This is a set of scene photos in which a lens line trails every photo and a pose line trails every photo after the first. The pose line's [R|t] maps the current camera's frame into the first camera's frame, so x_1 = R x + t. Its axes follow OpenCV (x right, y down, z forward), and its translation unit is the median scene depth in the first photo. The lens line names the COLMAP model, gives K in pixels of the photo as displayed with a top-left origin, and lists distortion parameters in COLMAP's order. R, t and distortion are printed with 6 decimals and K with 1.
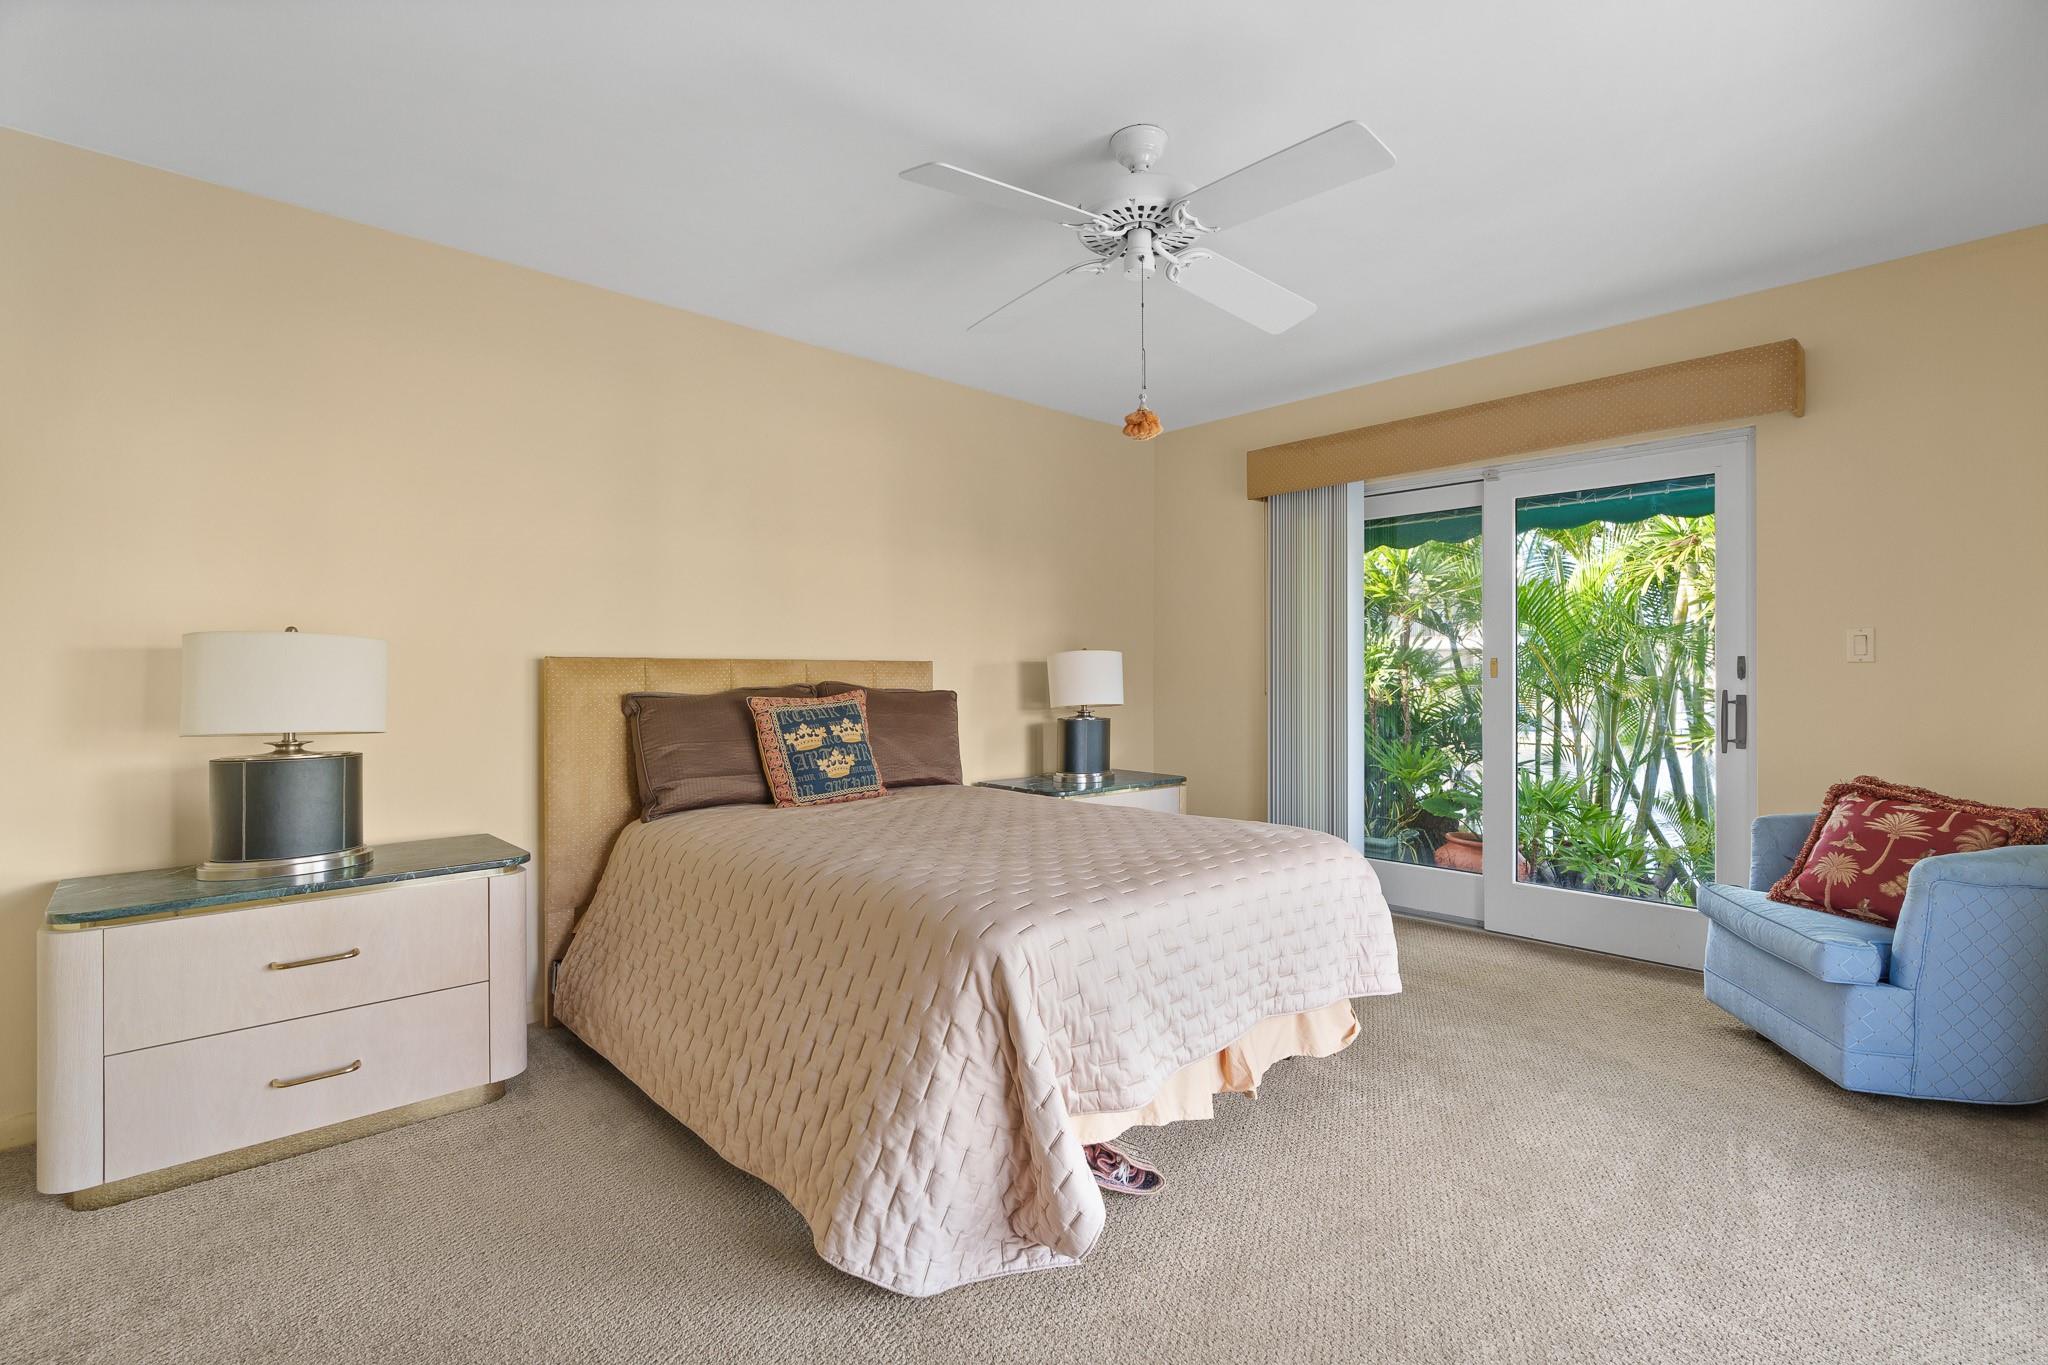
lens RADIAL K [[935.5, 0, 1019.9], [0, 935.5, 674.3], [0, 0, 1]] dist [-0.002157, -0.000064]
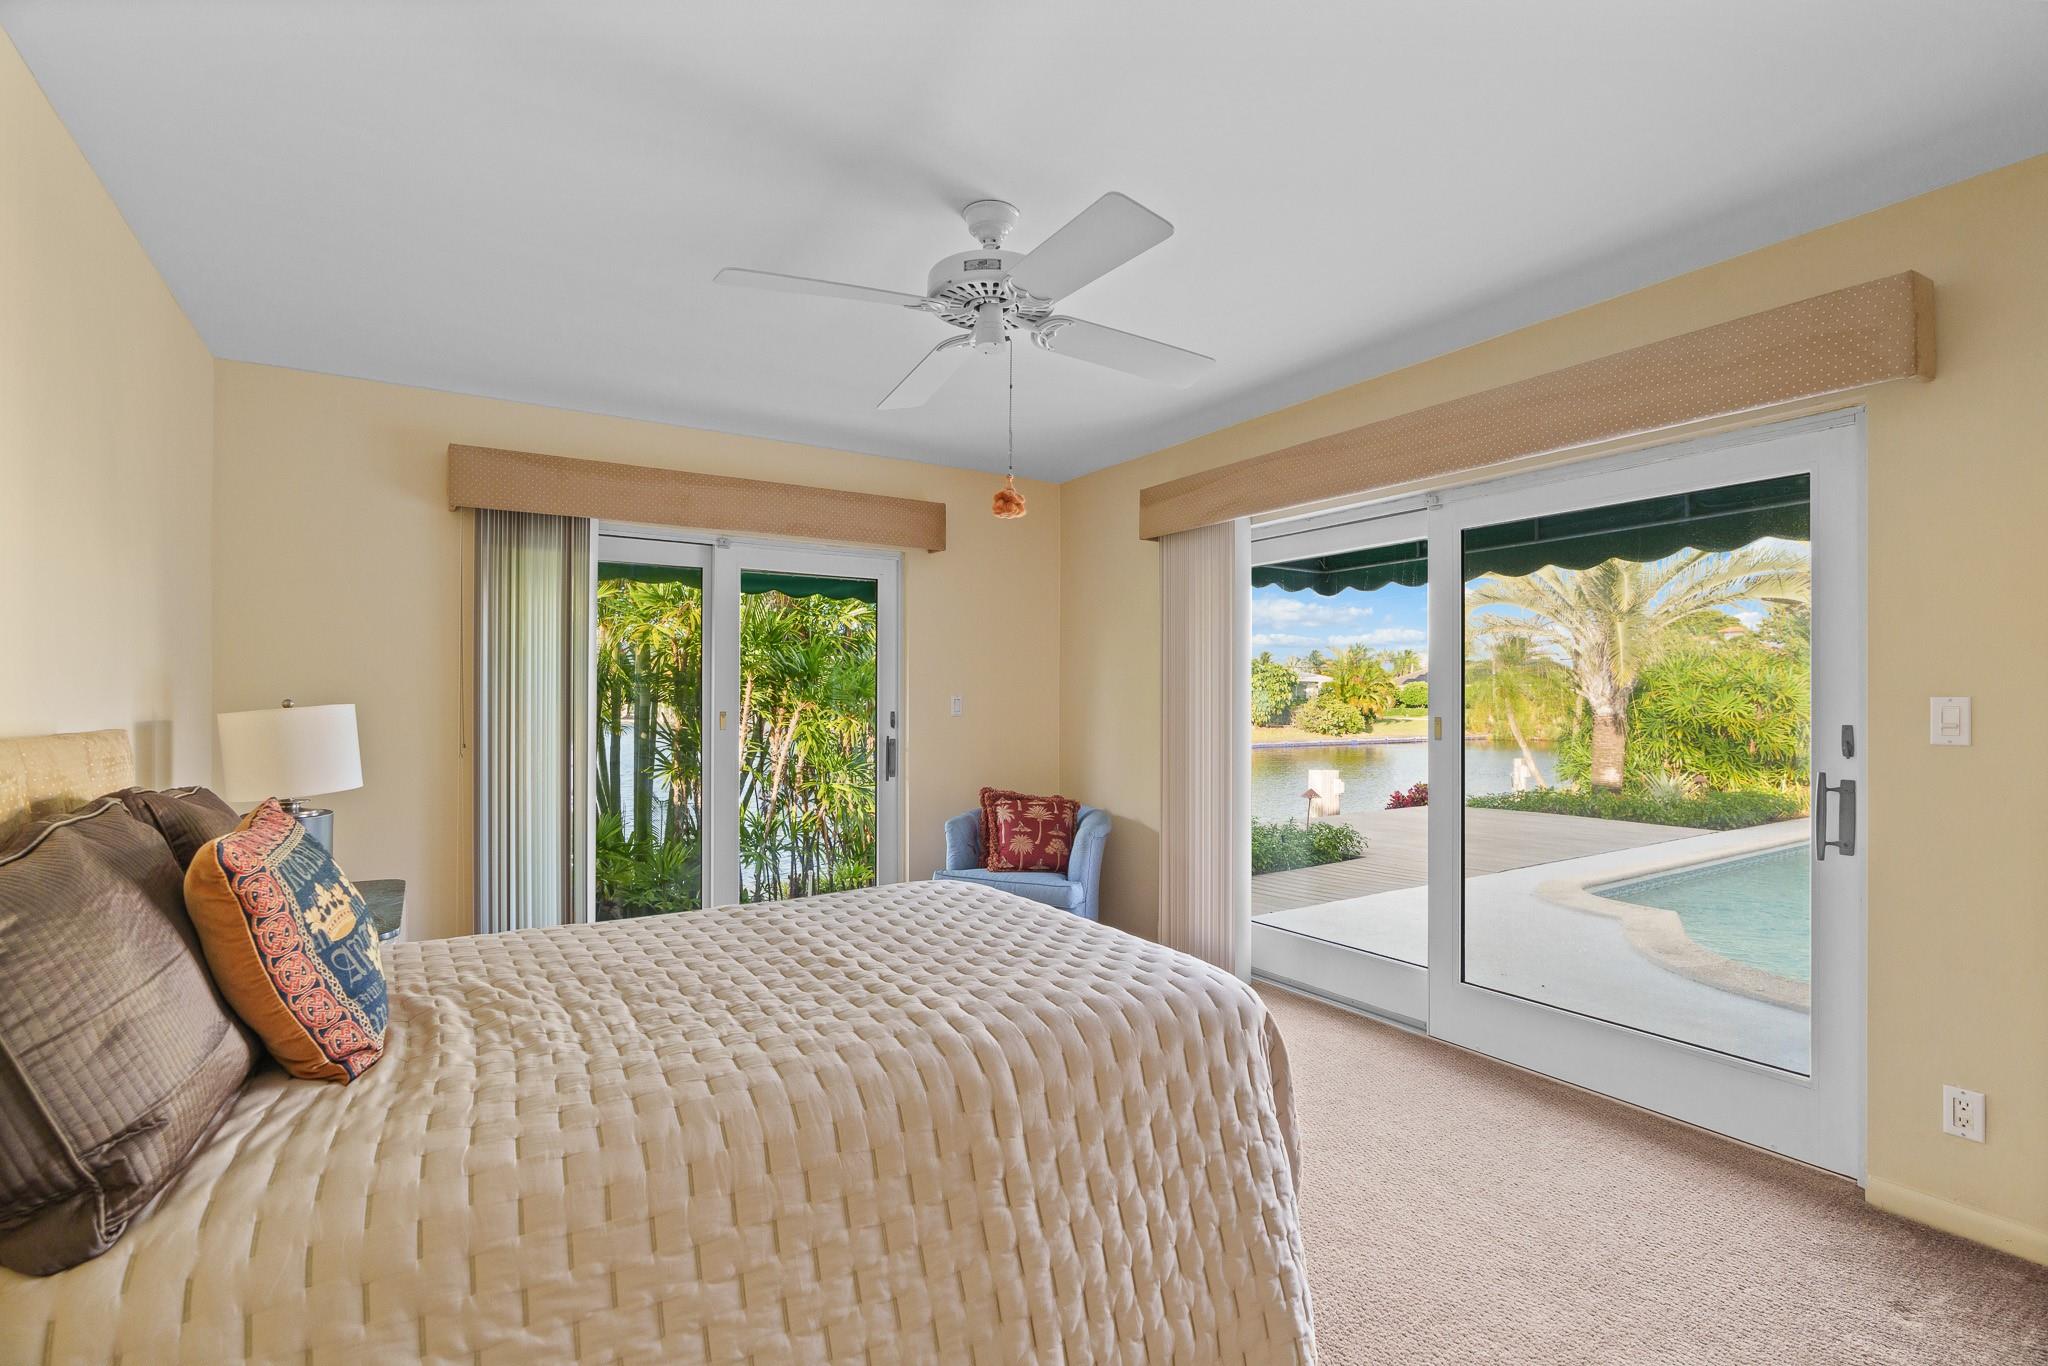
lens RADIAL K [[935.5, 0, 1019.9], [0, 935.5, 674.8], [0, 0, 1]] dist [-0.002157, -0.000064]
pose [[0.196177, 0.026563, 0.980209, -0.635366], [0.001225, 0.999626, -0.027335, -0.038114], [-0.980568, 0.006564, 0.196071, 0.580814]]
